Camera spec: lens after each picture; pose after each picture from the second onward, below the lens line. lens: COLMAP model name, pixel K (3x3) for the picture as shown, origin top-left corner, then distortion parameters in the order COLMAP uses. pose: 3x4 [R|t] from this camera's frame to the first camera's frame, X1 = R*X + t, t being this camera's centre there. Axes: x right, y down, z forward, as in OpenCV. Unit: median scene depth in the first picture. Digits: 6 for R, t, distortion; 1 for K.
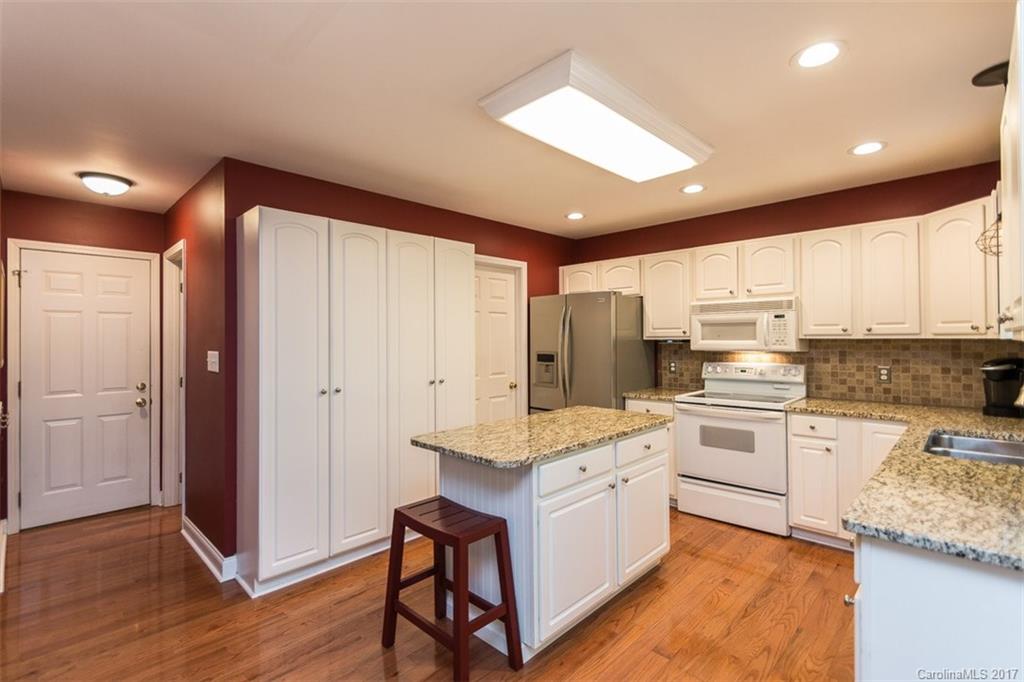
lens RADIAL K [[479.0, 0, 507.3], [0, 479.0, 341.2], [0, 0, 1]] dist [0.004025, -0.000124]
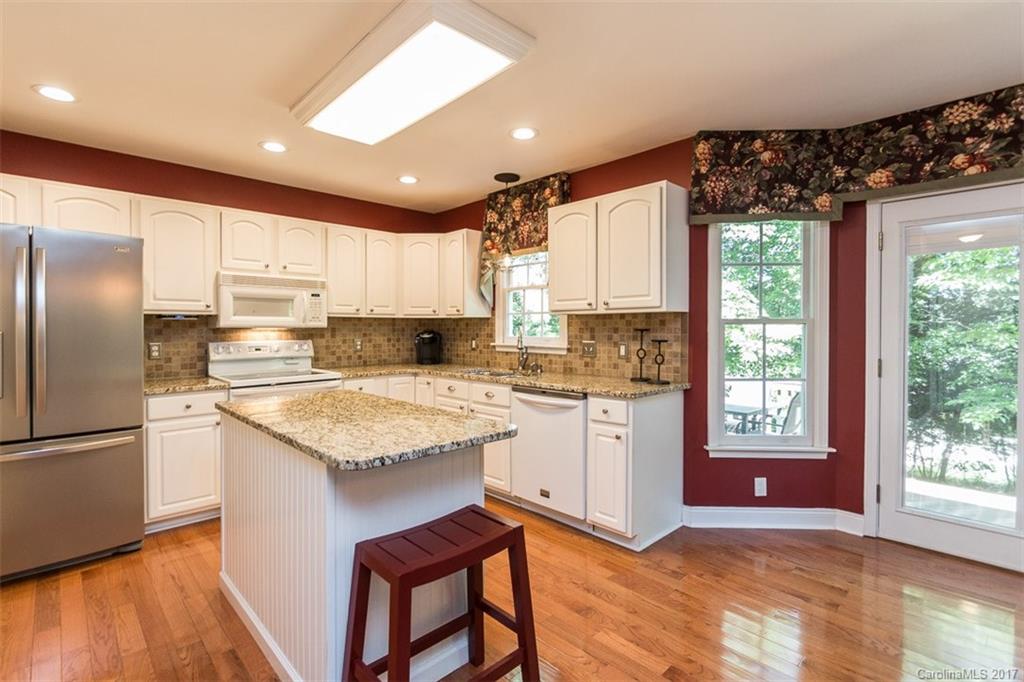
lens RADIAL K [[479.0, 0, 509.4], [0, 479.0, 335.1], [0, 0, 1]] dist [0.004025, -0.000124]
pose [[0.037073, -0.009458, 0.999268, -0.500888], [0.005813, 0.999940, 0.009249, 0.031108], [-0.999296, 0.005466, 0.037126, 0.515143]]
